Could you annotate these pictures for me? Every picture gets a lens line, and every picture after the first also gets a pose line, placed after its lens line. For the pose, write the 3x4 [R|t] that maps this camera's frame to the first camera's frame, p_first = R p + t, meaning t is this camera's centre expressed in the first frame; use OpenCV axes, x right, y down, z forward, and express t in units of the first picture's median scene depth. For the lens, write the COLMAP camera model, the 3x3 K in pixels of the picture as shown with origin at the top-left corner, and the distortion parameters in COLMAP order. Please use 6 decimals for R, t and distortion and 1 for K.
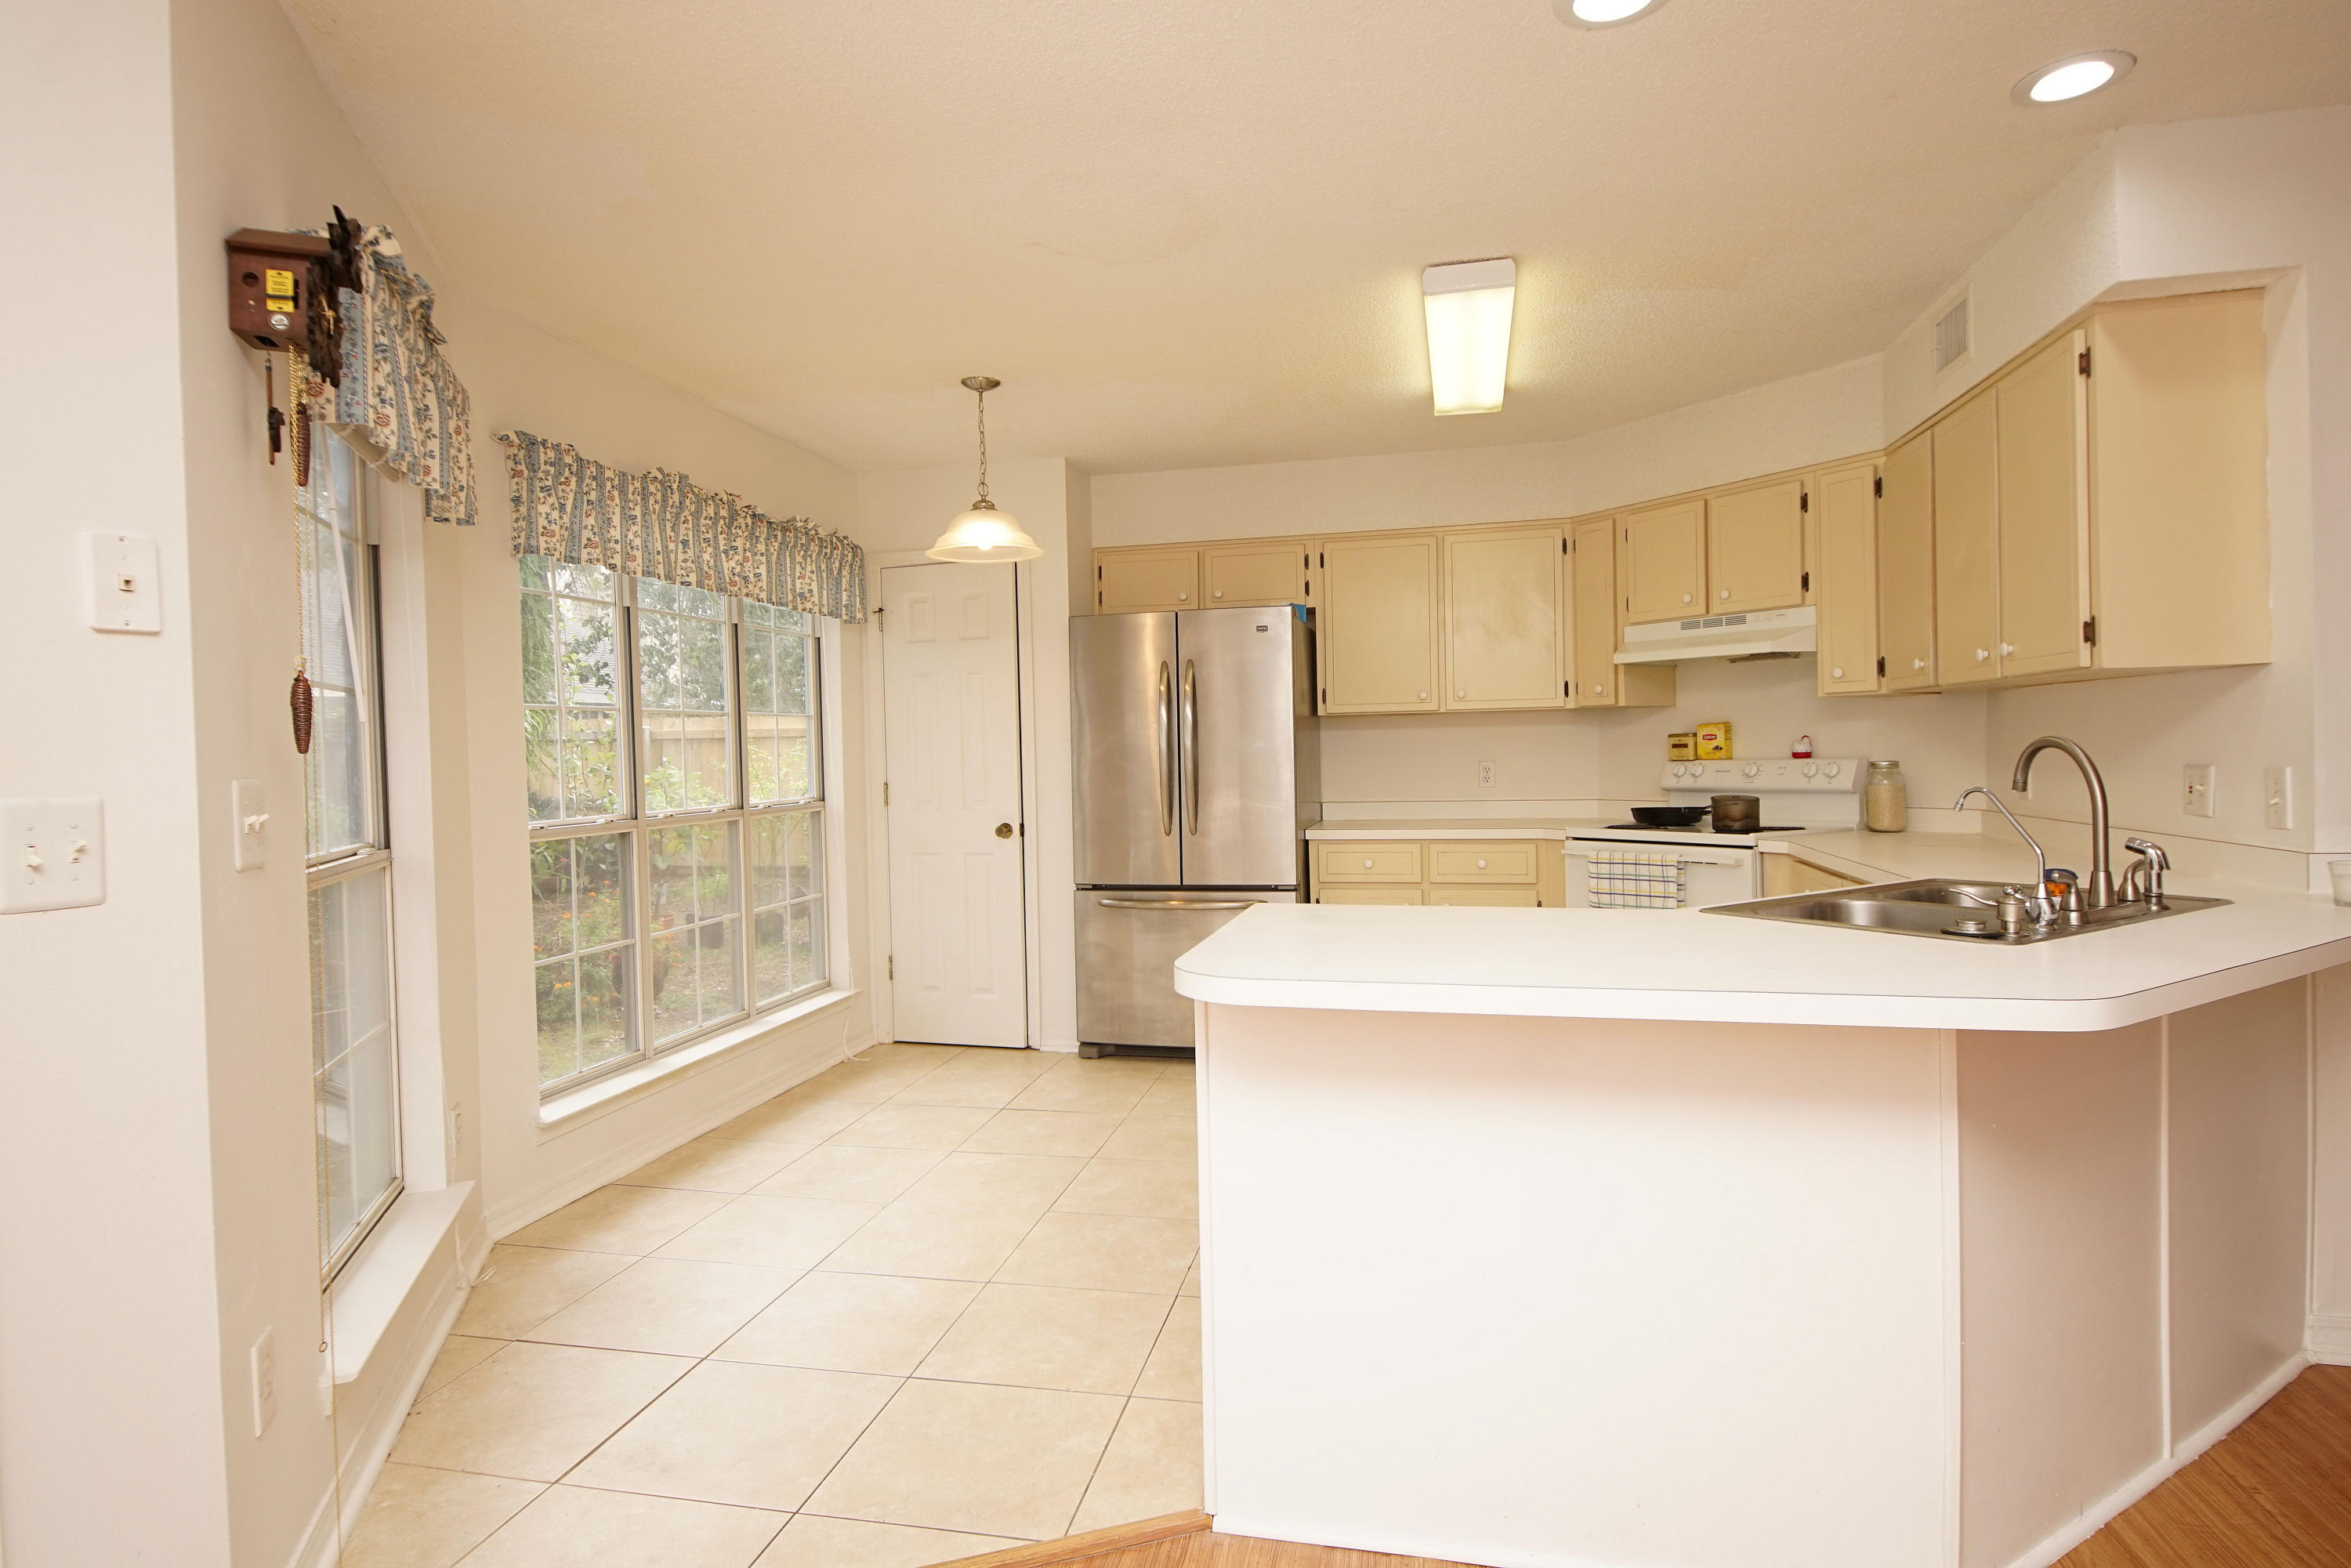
lens RADIAL K [[1264.7, 0, 1178.0], [0, 1264.7, 770.2], [0, 0, 1]] dist [0.032823, -0.030193]
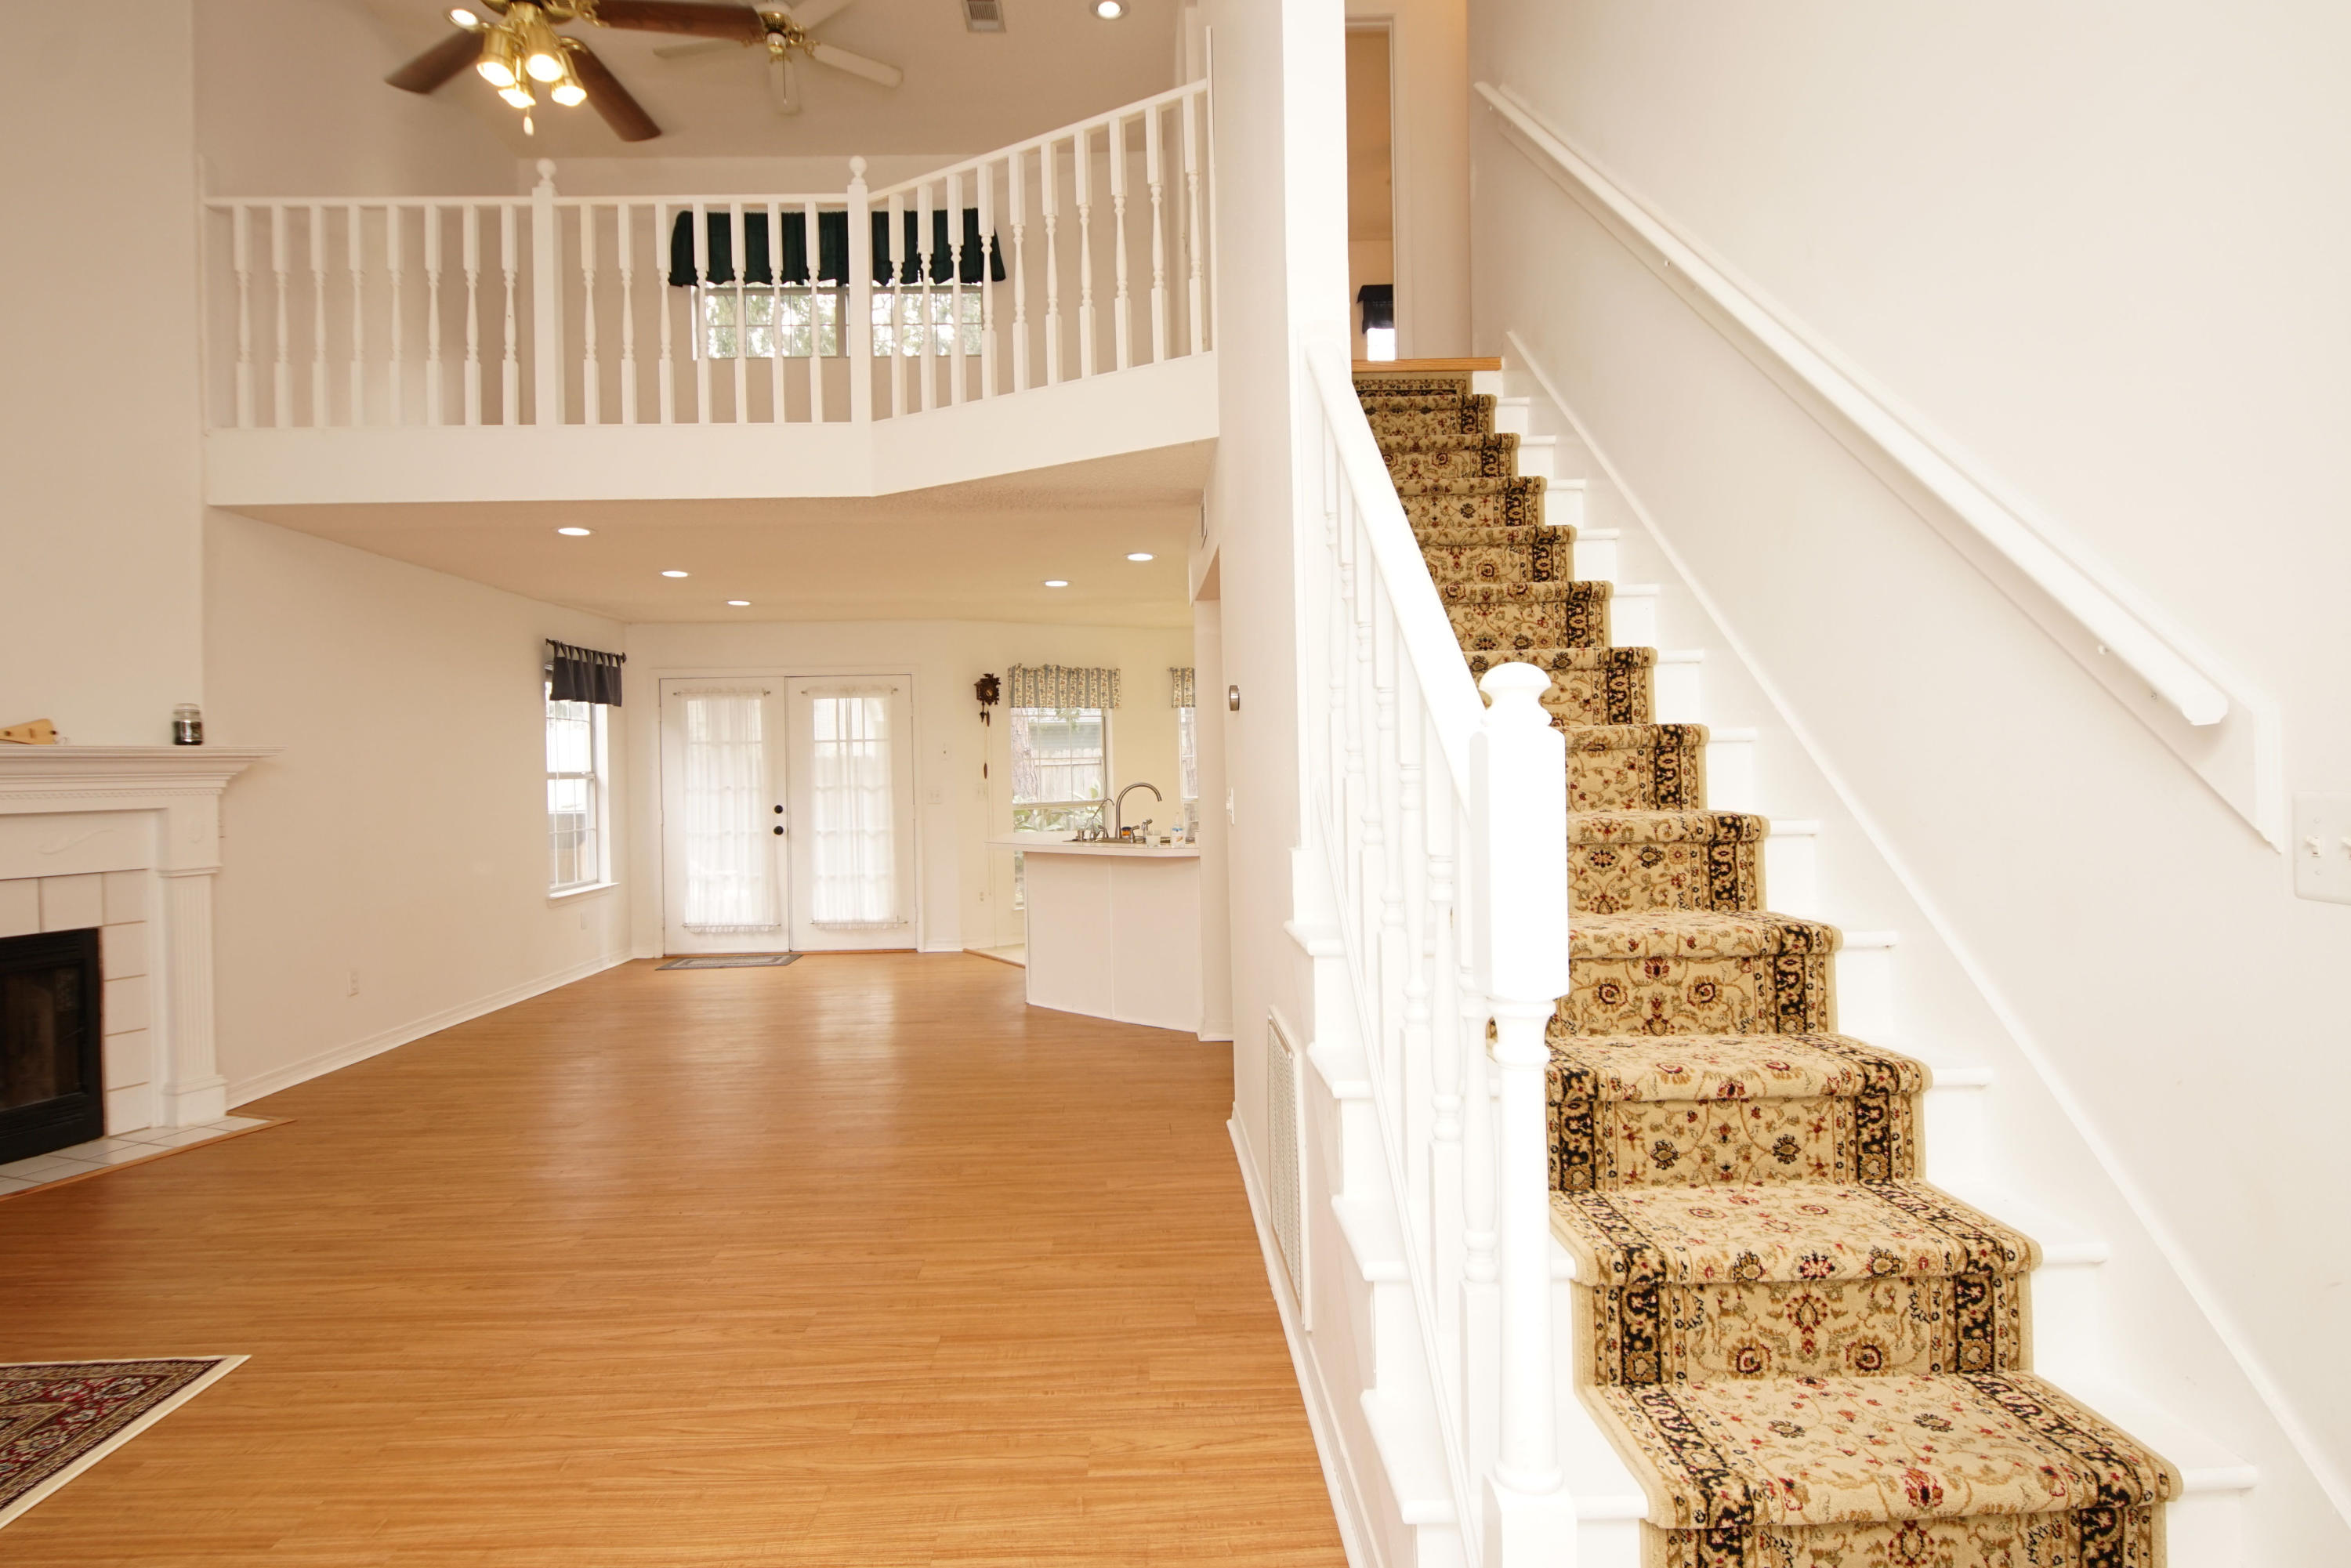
lens RADIAL K [[1264.7, 0, 1157.4], [0, 1264.7, 764.6], [0, 0, 1]] dist [0.032823, -0.030193]
pose [[0.239725, 0.012504, -0.970760, 1.874347], [0.003579, 0.999899, 0.013763, -0.059644], [0.970834, -0.006774, 0.239656, 0.189179]]
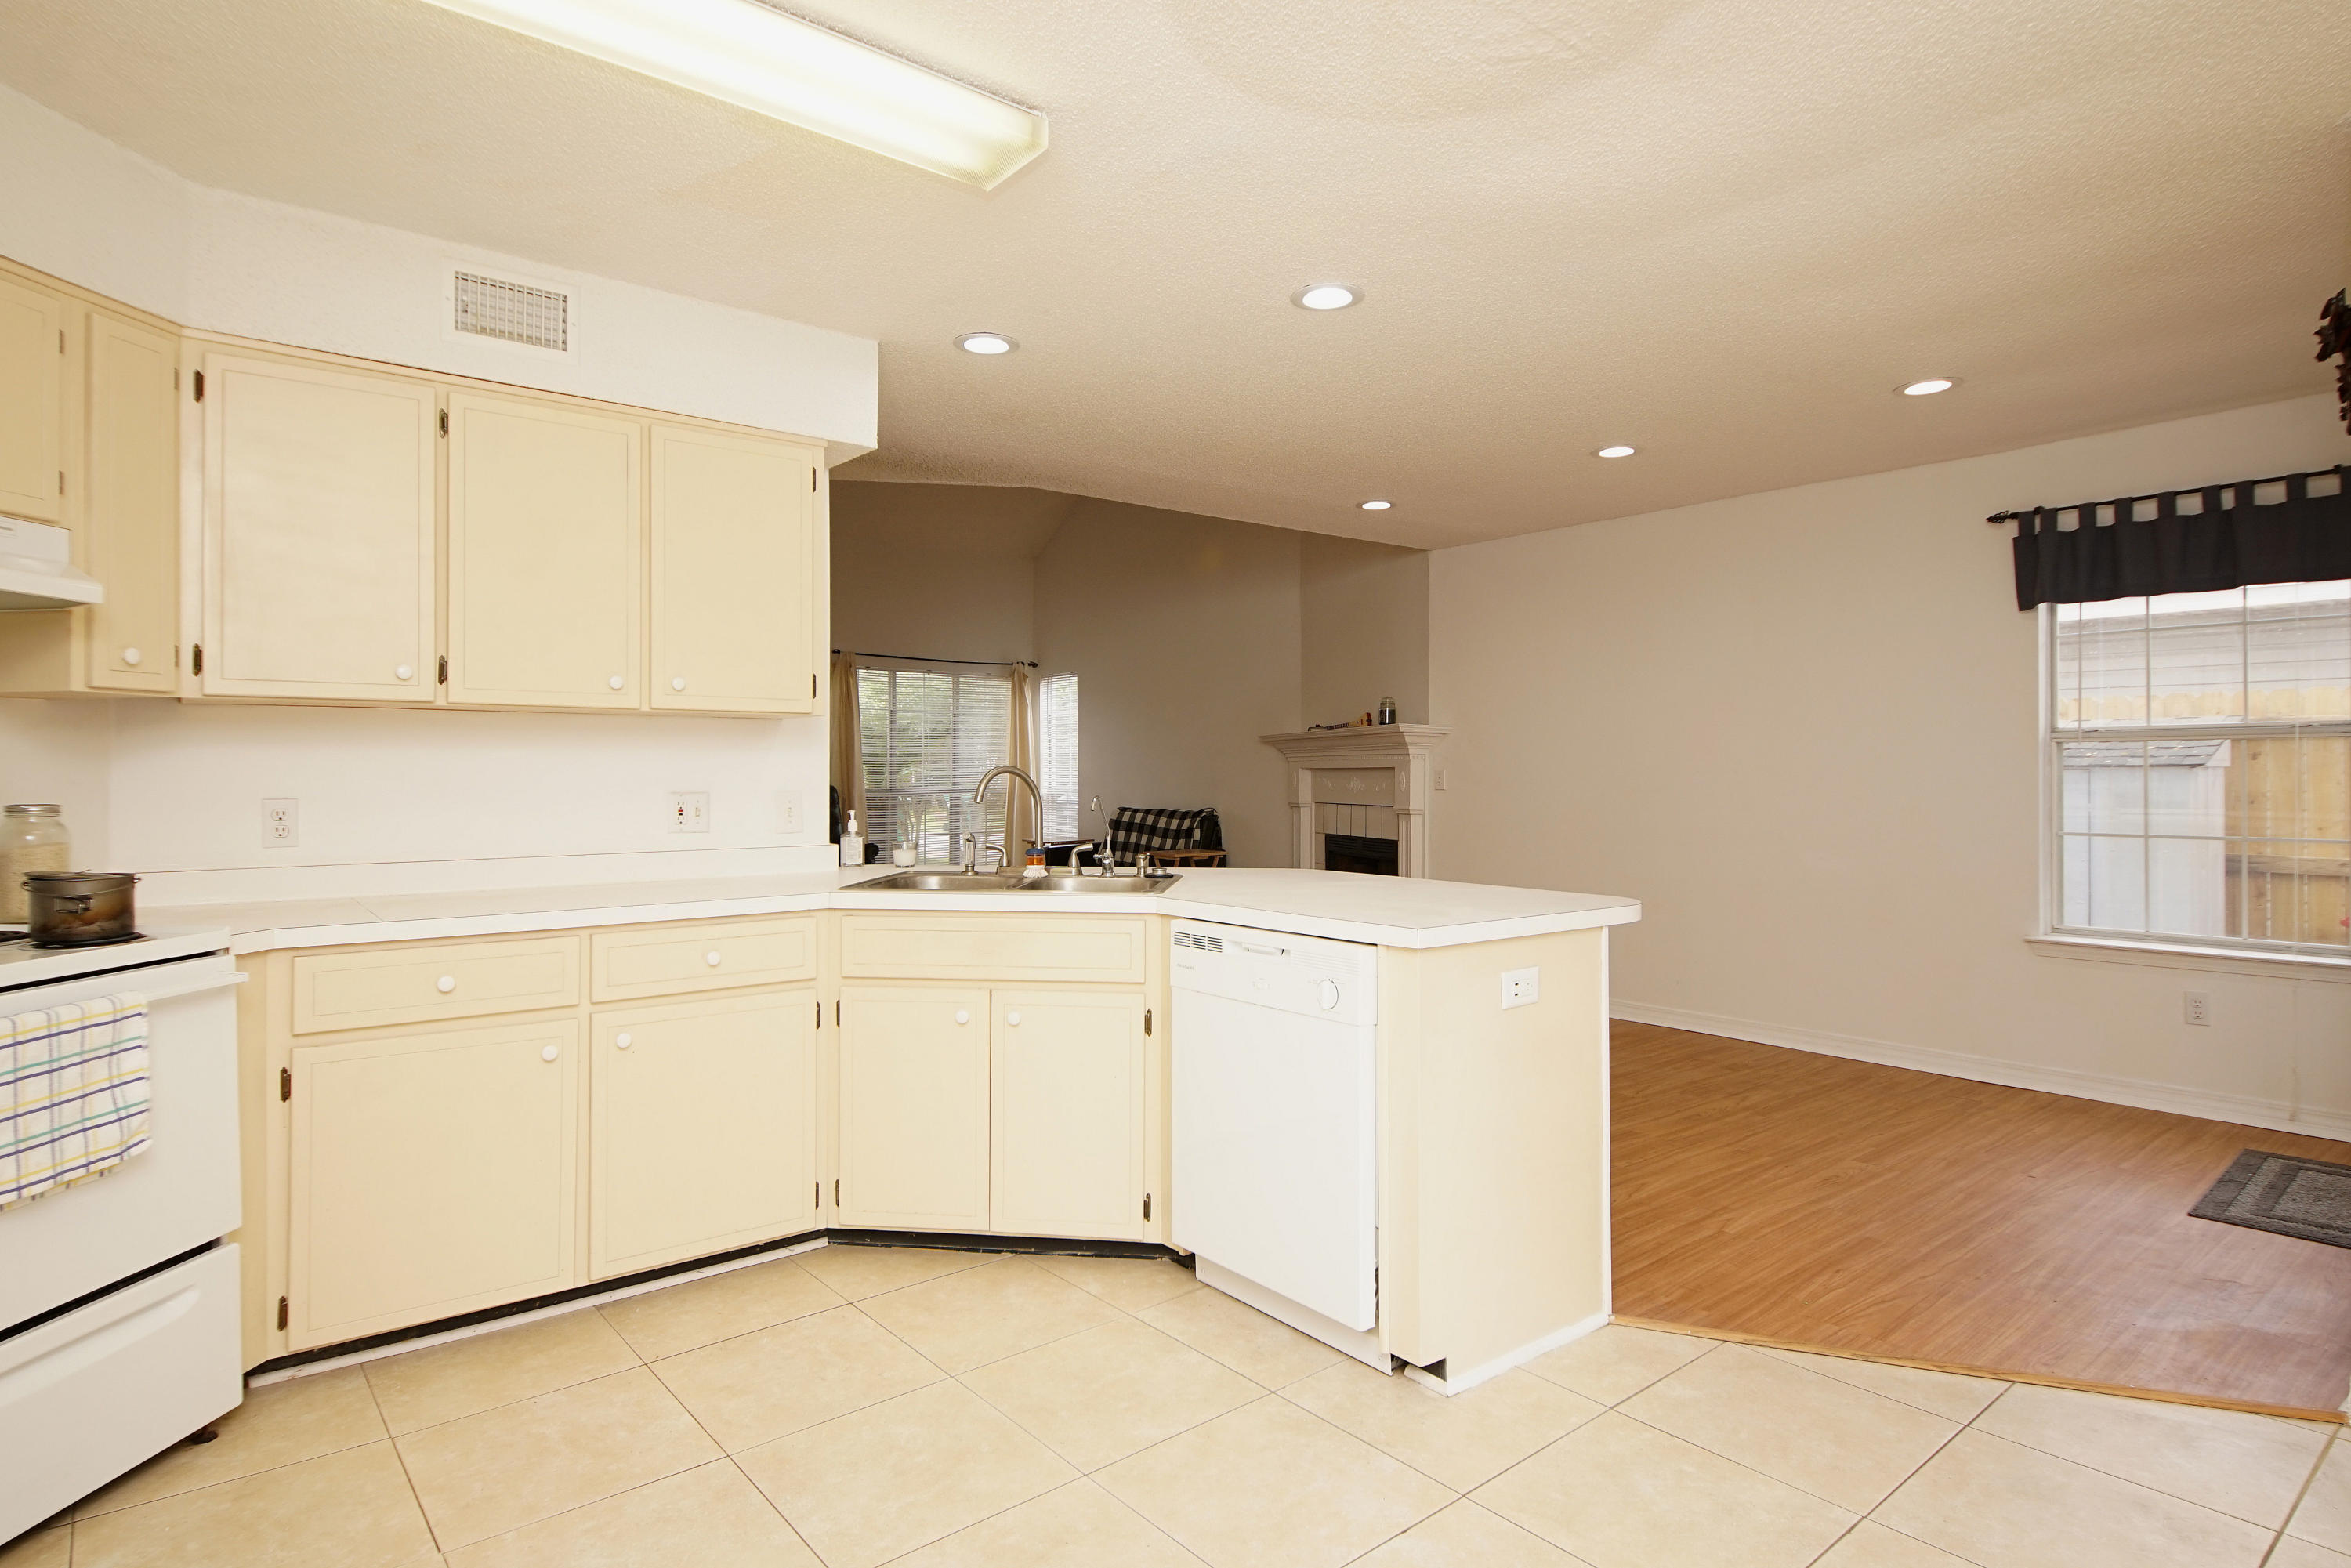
lens RADIAL K [[1264.7, 0, 1172.8], [0, 1264.7, 773.5], [0, 0, 1]] dist [0.032823, -0.030193]
pose [[-0.788930, 0.021864, 0.614094, -0.232775], [0.027191, 0.999630, -0.000658, -0.007239], [-0.613881, 0.016179, -0.789233, 1.127901]]
